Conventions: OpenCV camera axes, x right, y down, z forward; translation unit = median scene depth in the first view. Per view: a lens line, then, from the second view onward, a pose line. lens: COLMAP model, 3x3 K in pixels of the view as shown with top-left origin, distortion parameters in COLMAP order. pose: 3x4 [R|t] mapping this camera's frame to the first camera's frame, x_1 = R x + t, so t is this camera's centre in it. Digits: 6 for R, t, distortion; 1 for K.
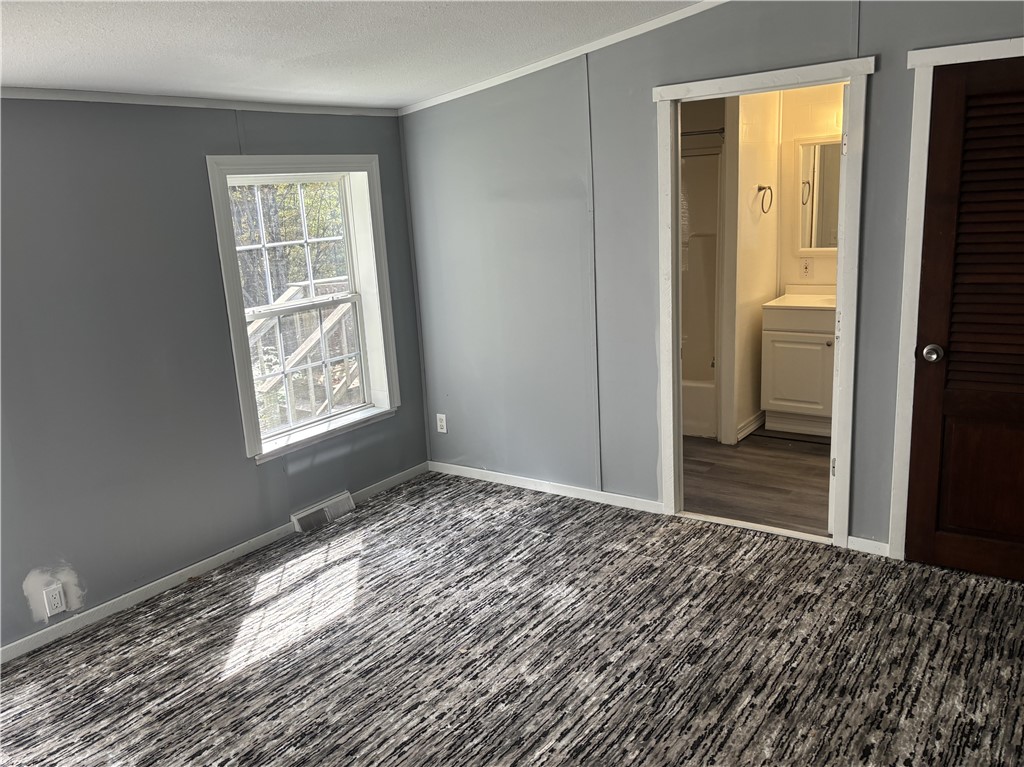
lens RADIAL K [[832.2, 0, 513.0], [0, 832.2, 398.1], [0, 0, 1]] dist [-0.004054, -0.003359]
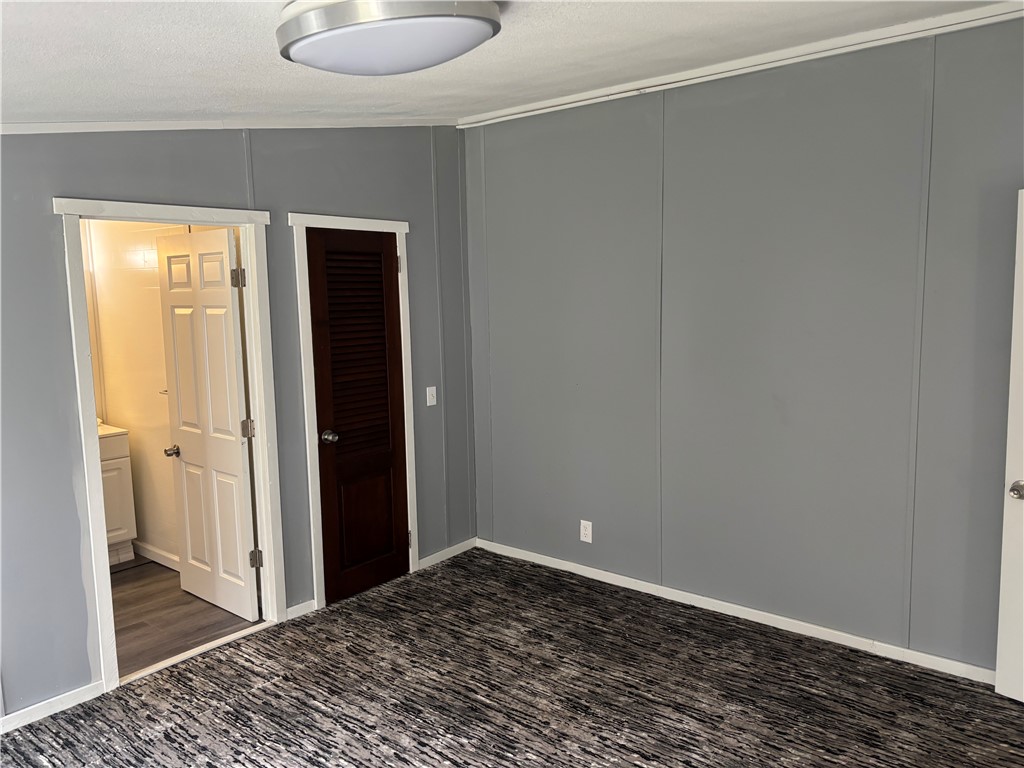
lens RADIAL K [[783.7, 0, 520.8], [0, 783.7, 386.3], [0, 0, 1]] dist [0.022545, 0.003199]
pose [[0.071038, -0.065488, 0.995322, -0.659799], [0.258663, 0.964918, 0.045027, -0.100121], [-0.963352, 0.254254, 0.085485, 0.534928]]
